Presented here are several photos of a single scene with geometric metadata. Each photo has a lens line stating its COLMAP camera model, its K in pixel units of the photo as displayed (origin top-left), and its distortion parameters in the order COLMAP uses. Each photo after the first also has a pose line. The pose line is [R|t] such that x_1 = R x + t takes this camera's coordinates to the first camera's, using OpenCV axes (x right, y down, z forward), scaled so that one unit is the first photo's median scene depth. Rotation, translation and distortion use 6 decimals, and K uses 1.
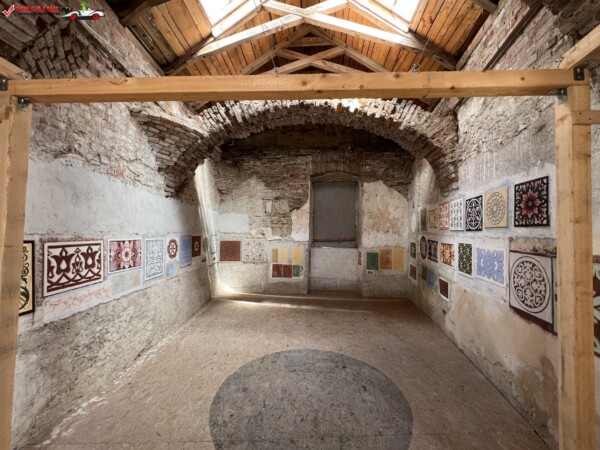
lens RADIAL K [[241.0, 0, 301.5], [0, 241.0, 227.3], [0, 0, 1]] dist [-0.001855, 0.000594]
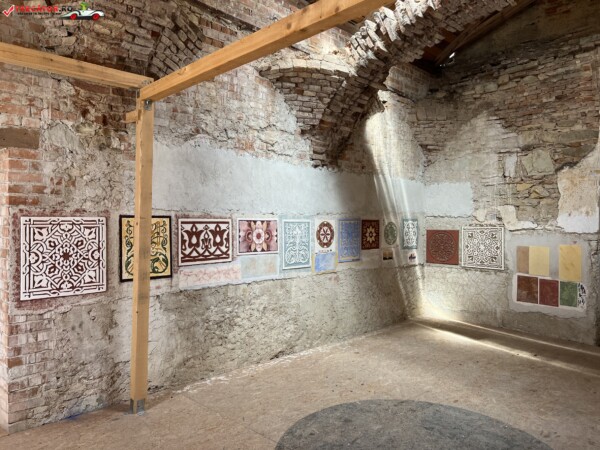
lens RADIAL K [[454.9, 0, 301.9], [0, 454.9, 225.6], [0, 0, 1]] dist [0.065229, -0.086677]
pose [[0.702796, 0.010188, -0.711318, 0.578735], [0.010071, 0.999655, 0.024268, 0.034976], [0.711320, -0.024219, 0.702451, -0.065101]]
